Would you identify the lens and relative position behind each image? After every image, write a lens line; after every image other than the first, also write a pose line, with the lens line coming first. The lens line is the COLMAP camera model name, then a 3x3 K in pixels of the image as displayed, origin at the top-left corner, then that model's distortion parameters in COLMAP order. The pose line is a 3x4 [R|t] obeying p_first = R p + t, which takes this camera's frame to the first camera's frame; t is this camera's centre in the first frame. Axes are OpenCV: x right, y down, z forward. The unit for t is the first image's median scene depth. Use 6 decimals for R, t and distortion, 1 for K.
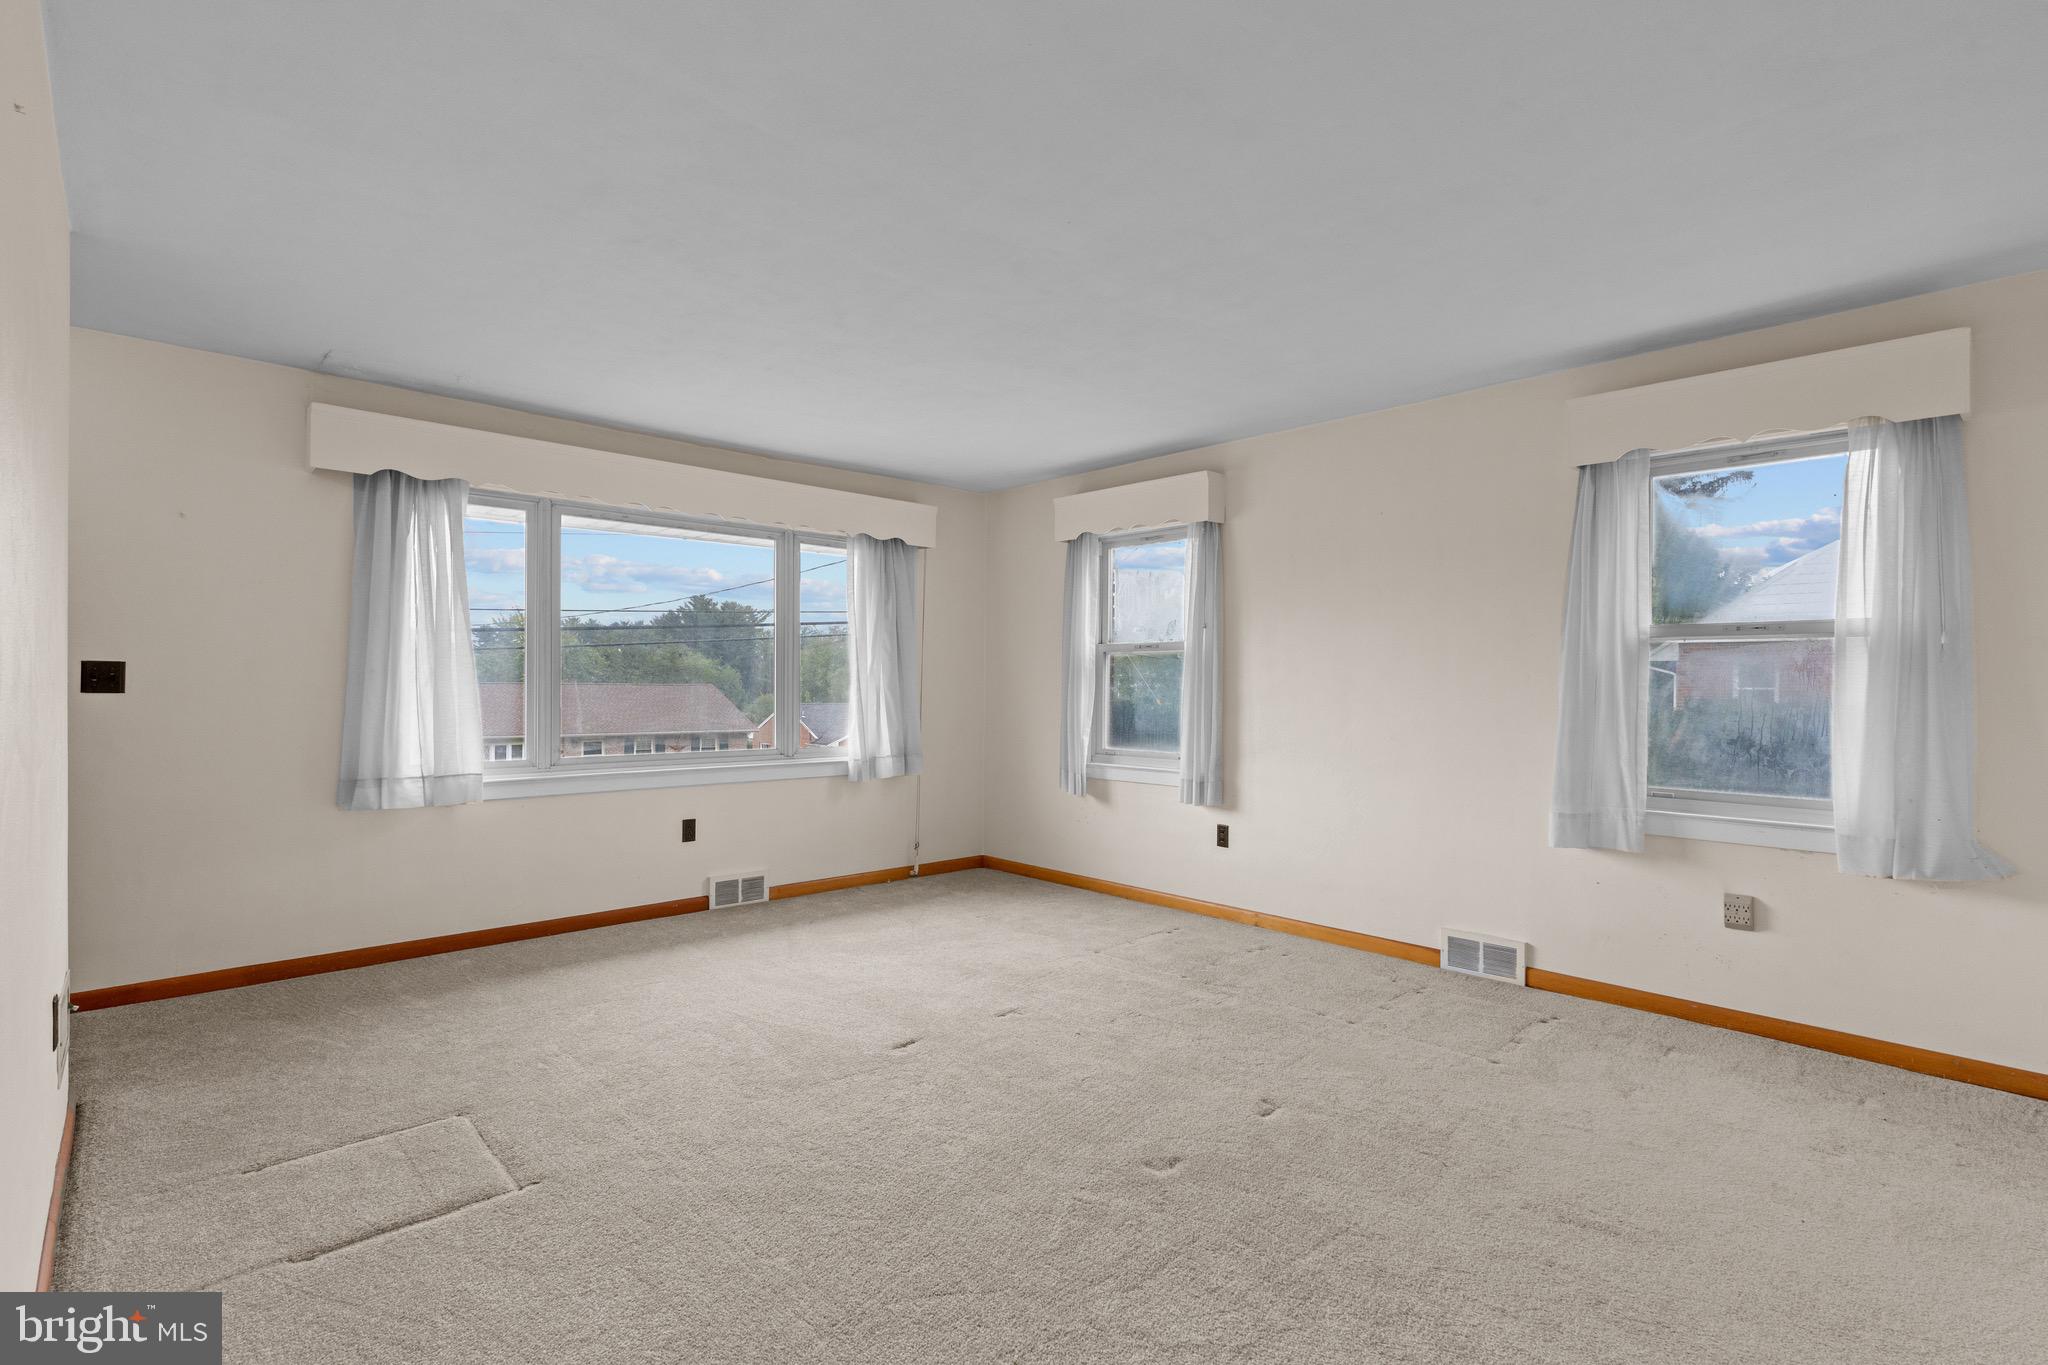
lens RADIAL K [[972.2, 0, 1028.2], [0, 972.2, 683.1], [0, 0, 1]] dist [-0.002157, 0.000017]
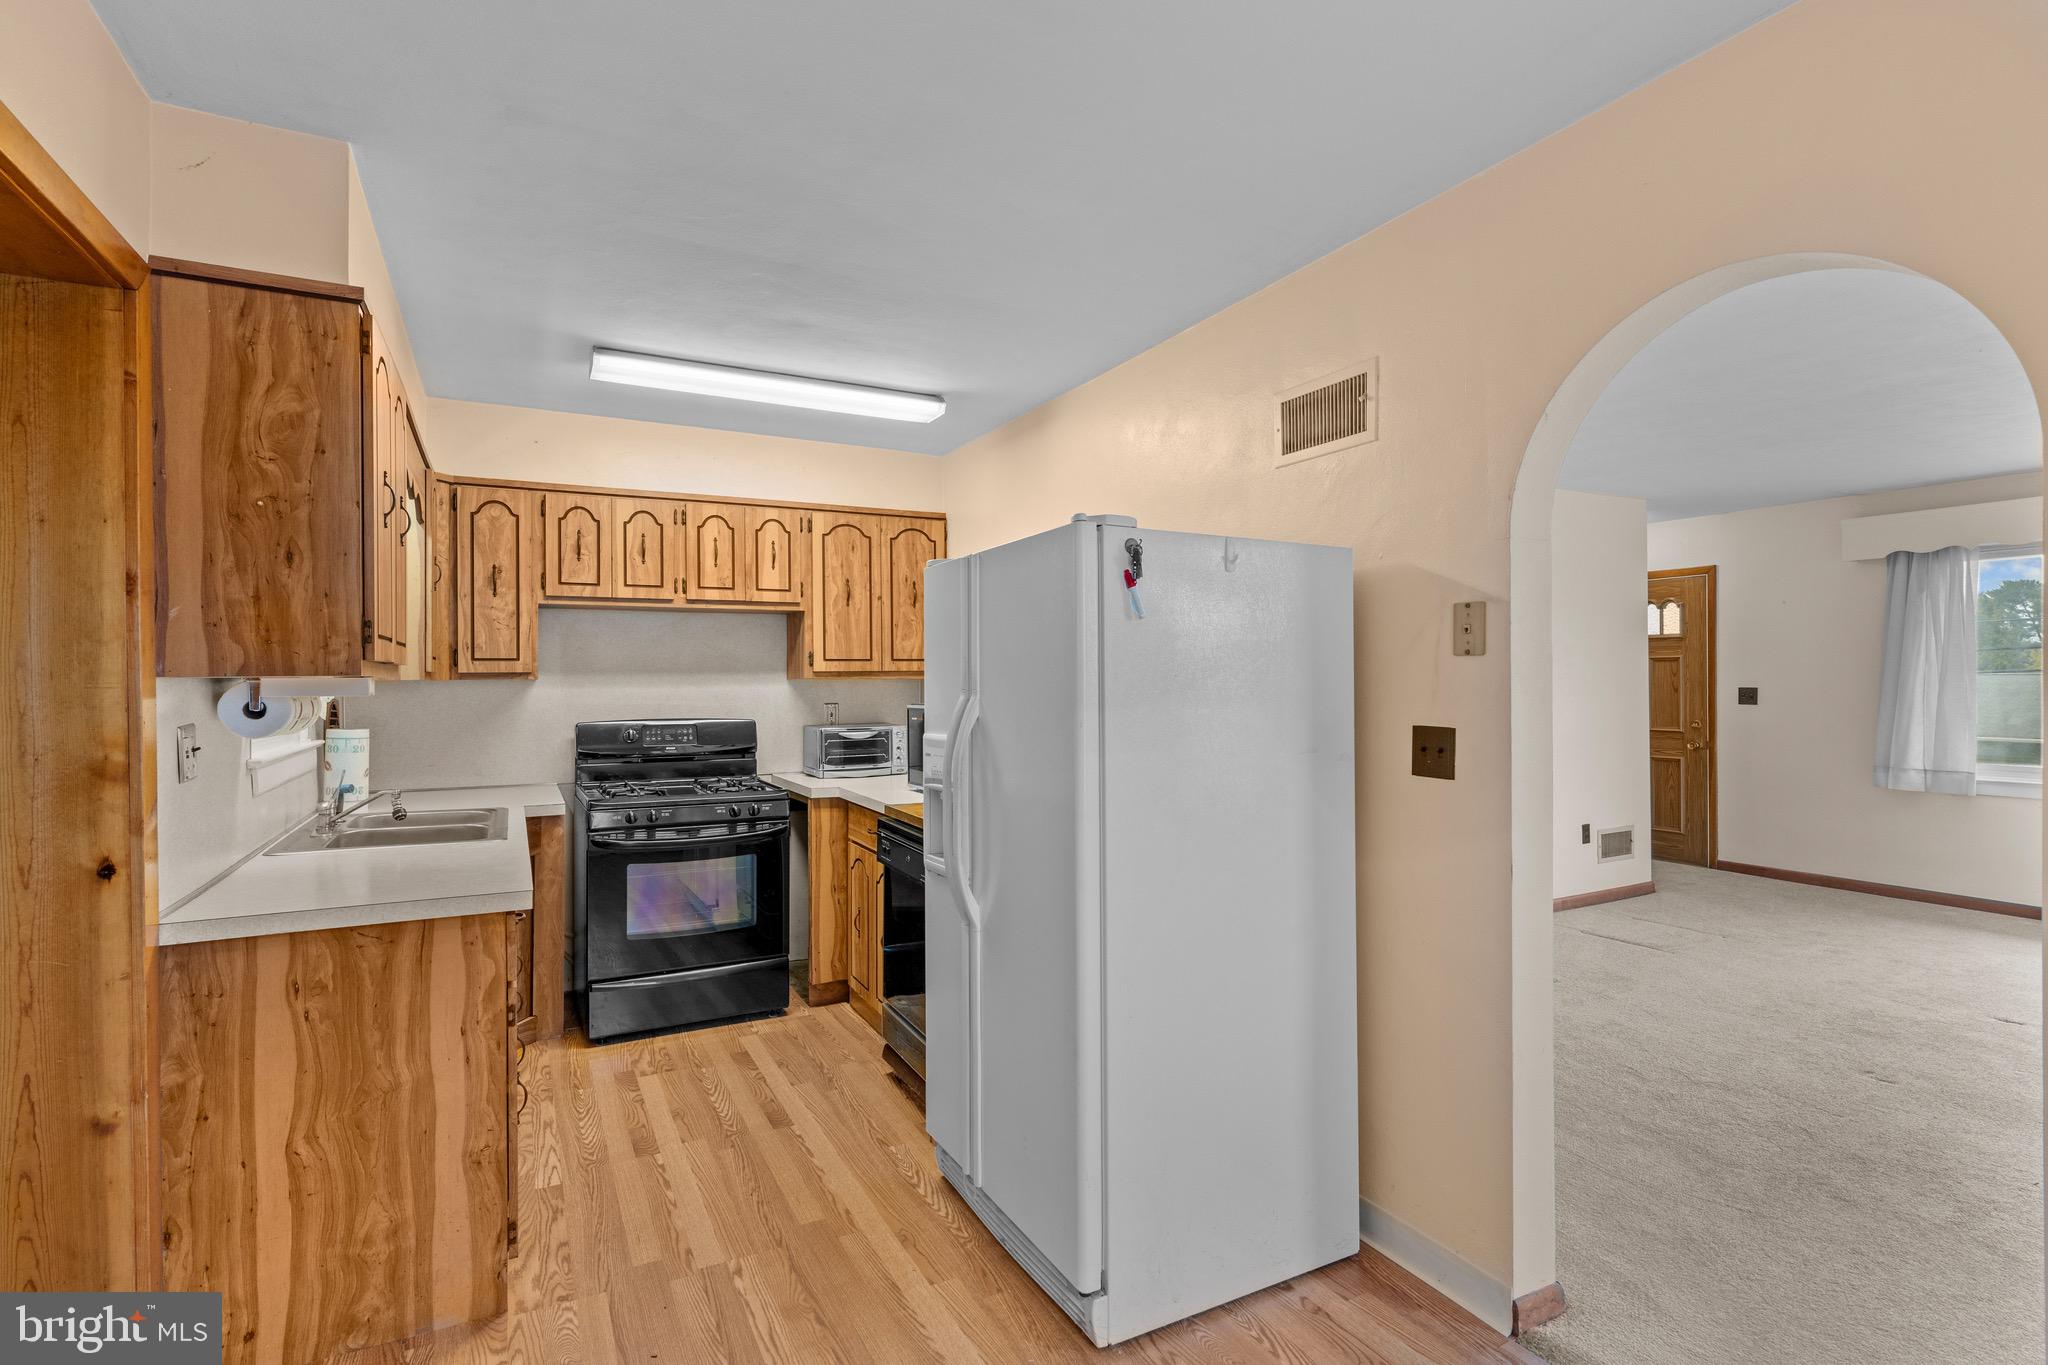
lens RADIAL K [[978.4, 0, 1021.0], [0, 978.4, 674.1], [0, 0, 1]] dist [-0.002251, 0.000804]
pose [[-0.271339, -0.009076, -0.962441, 0.920527], [0.005317, 0.999926, -0.010928, -0.026422], [0.962469, -0.008082, -0.271271, 0.129945]]
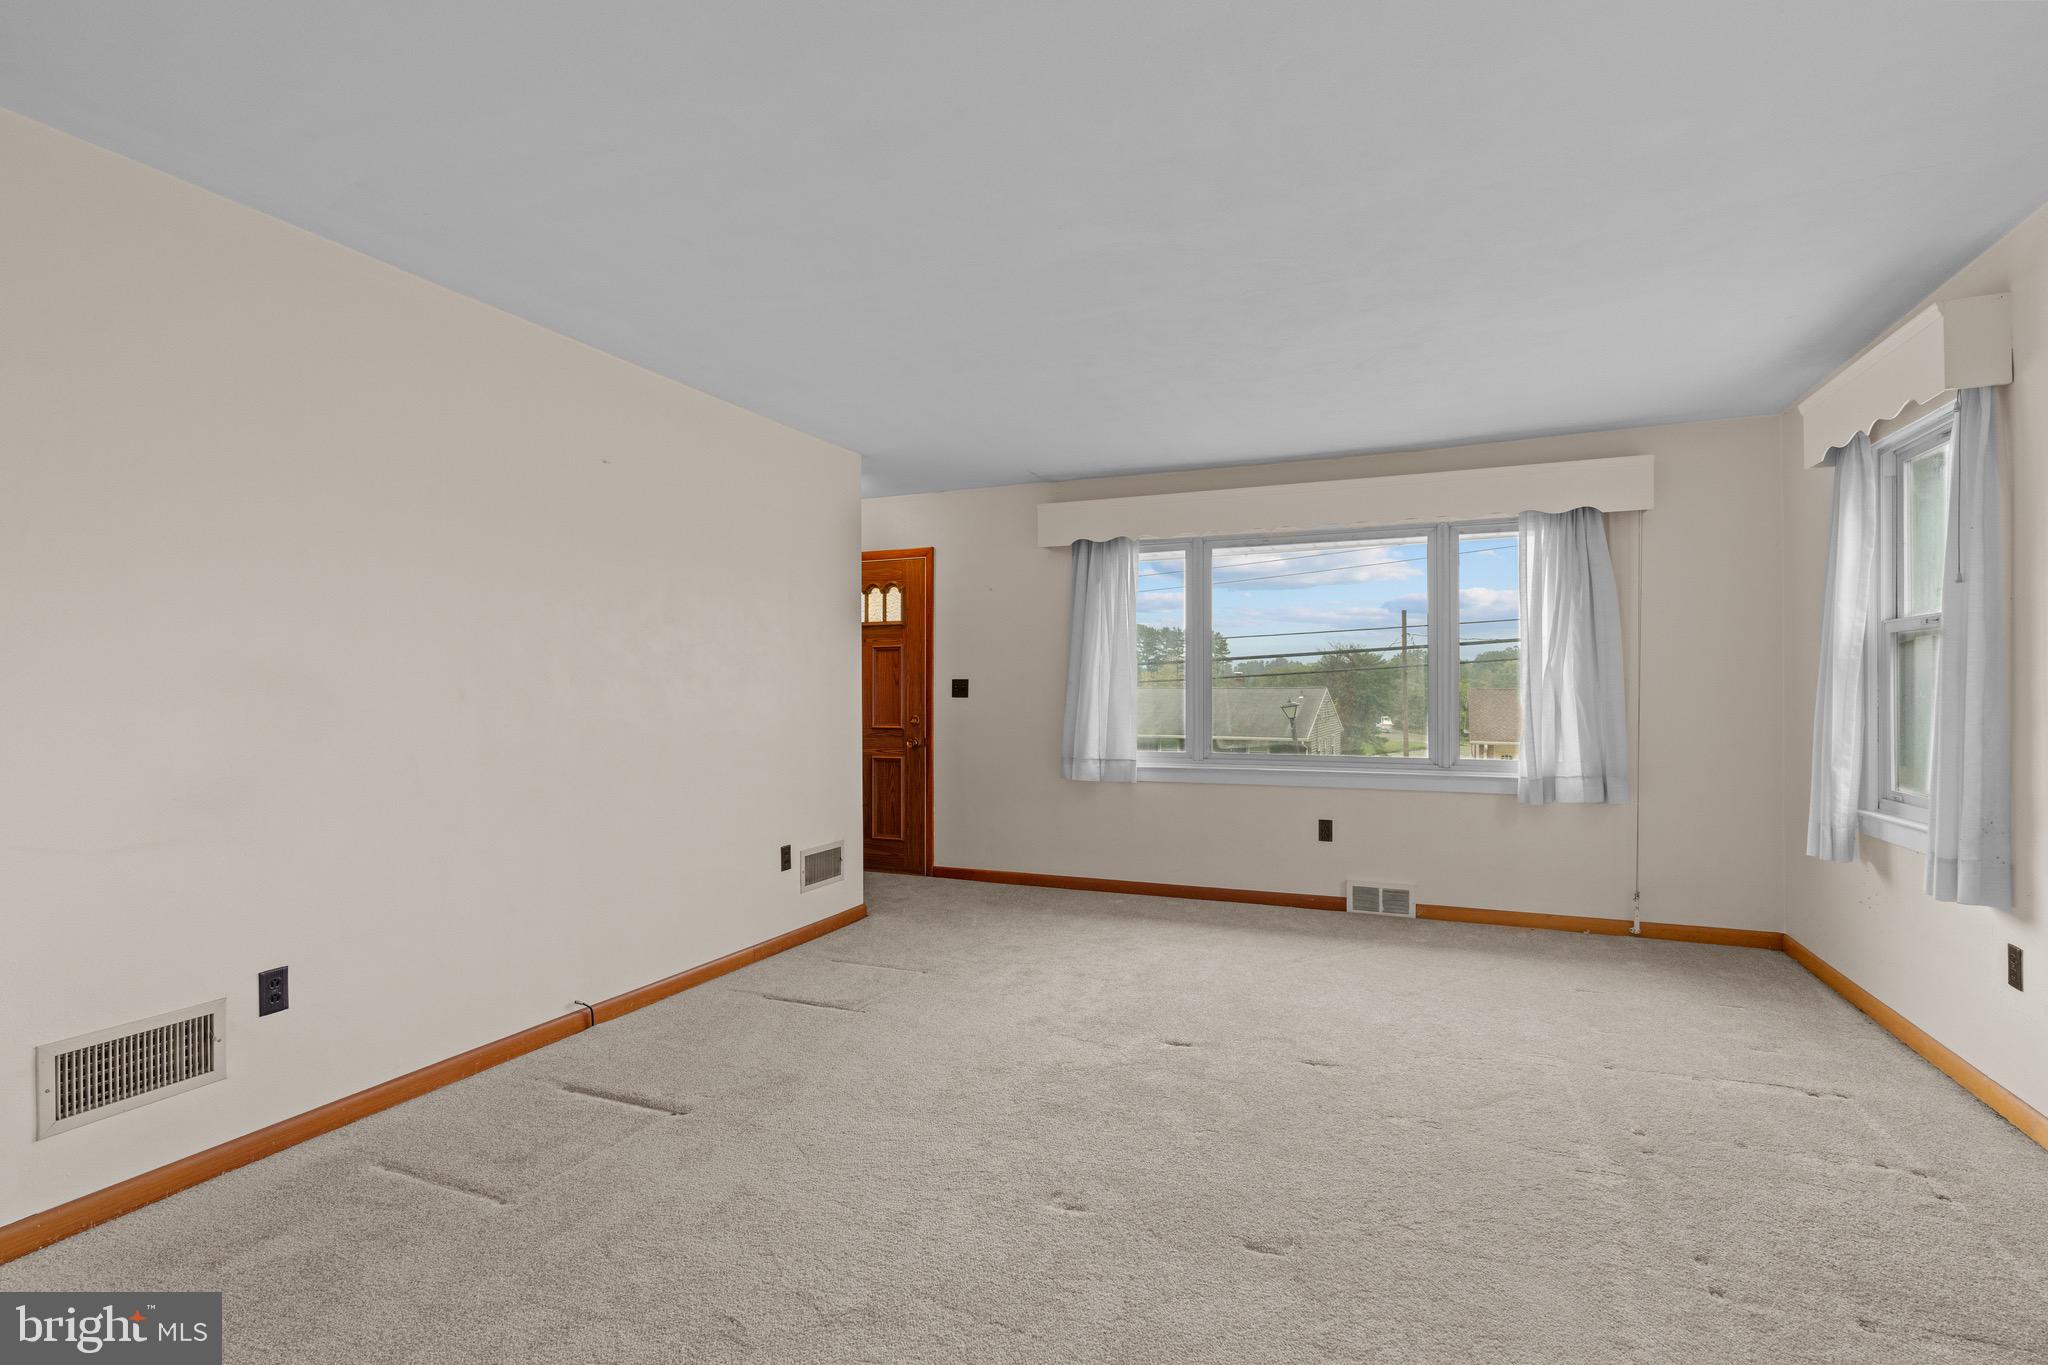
lens RADIAL K [[978.4, 0, 1021.0], [0, 978.4, 674.1], [0, 0, 1]] dist [-0.002251, 0.000804]
pose [[0.391678, -0.021337, -0.919855, 0.529474], [0.006856, 0.999771, -0.020271, 0.003538], [0.920077, 0.001633, 0.391734, 0.313417]]
